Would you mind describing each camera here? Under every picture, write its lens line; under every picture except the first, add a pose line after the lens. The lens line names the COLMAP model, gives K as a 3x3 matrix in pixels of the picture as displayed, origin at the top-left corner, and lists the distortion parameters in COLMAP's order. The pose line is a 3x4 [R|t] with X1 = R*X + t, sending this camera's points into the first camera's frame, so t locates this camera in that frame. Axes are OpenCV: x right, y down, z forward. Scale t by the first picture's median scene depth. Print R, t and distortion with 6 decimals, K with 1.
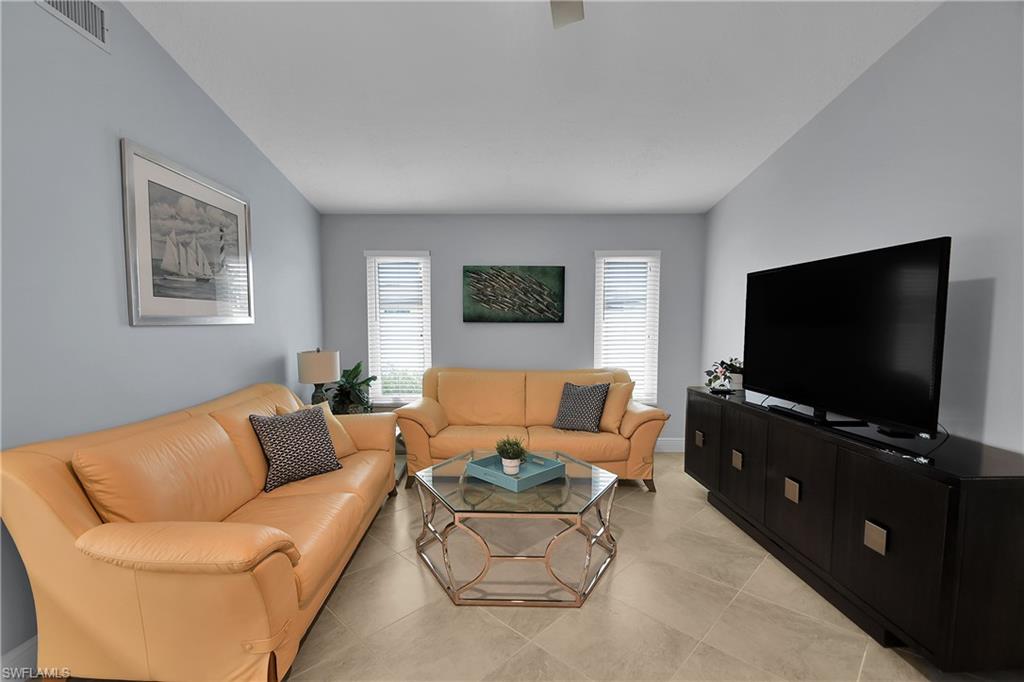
lens RADIAL K [[446.5, 0, 495.0], [0, 446.5, 351.3], [0, 0, 1]] dist [0.000345, -0.000067]
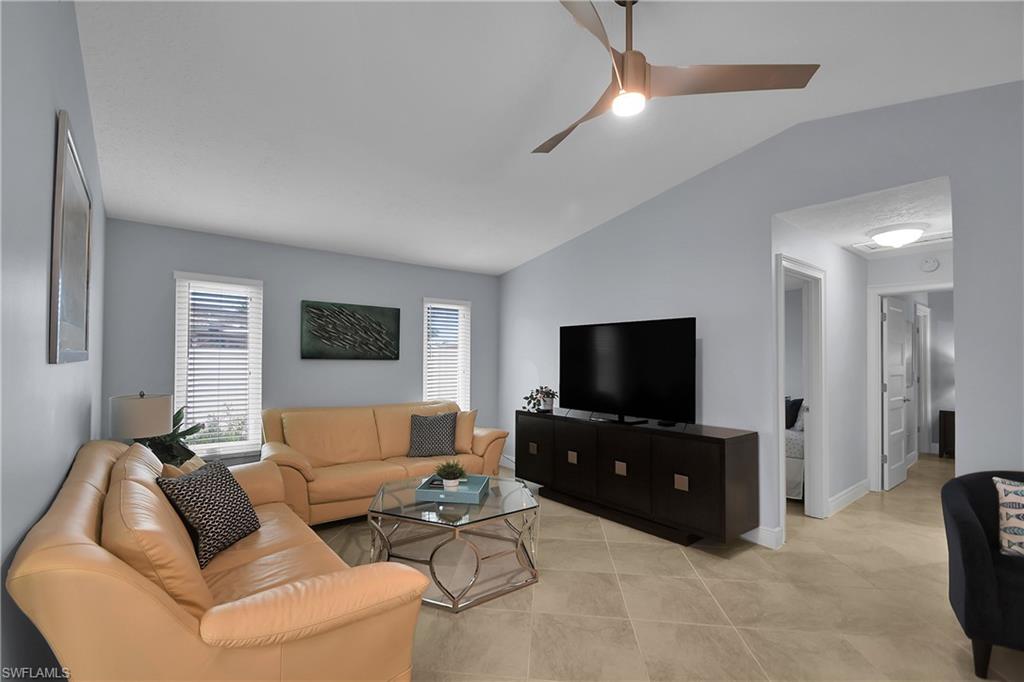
lens RADIAL K [[447.2, 0, 491.8], [0, 447.2, 346.5], [0, 0, 1]] dist [0.000166, 0.000092]
pose [[0.787499, 0.023001, 0.615886, -0.365624], [0.033822, 0.996185, -0.080449, -0.001520], [-0.615387, 0.084184, 0.783717, 0.006412]]
